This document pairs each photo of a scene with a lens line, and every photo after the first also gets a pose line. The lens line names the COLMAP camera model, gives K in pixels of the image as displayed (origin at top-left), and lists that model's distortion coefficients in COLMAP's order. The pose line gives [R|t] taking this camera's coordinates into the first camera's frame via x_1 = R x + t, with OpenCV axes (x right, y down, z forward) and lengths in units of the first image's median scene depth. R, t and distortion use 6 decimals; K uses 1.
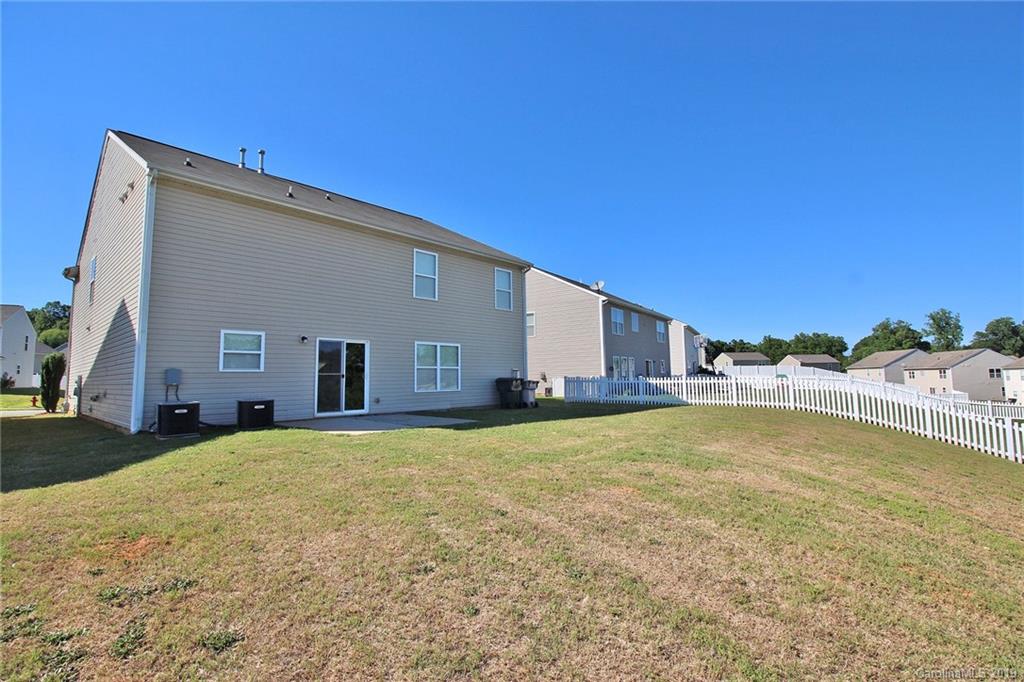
lens RADIAL K [[485.8, 0, 514.0], [0, 485.8, 333.3], [0, 0, 1]] dist [0.000752, -0.000518]
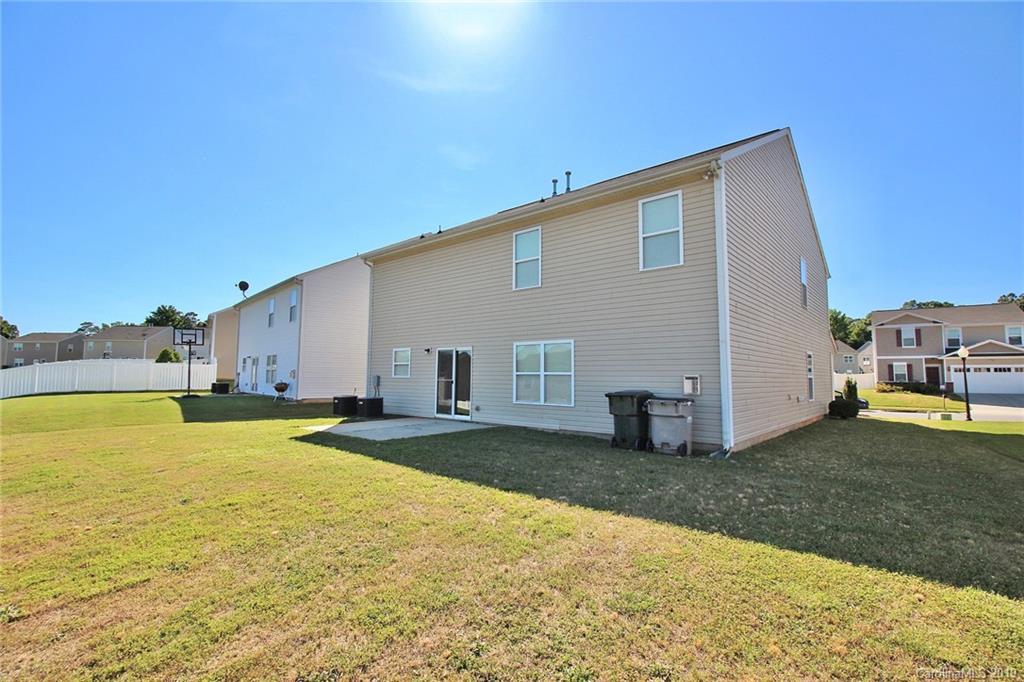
lens RADIAL K [[485.8, 0, 514.0], [0, 485.8, 333.3], [0, 0, 1]] dist [0.000752, -0.000518]
pose [[-0.009395, -0.074319, -0.997190, 0.721969], [0.084735, 0.993588, -0.074849, 0.071513], [0.996359, -0.085200, -0.003037, 1.134445]]
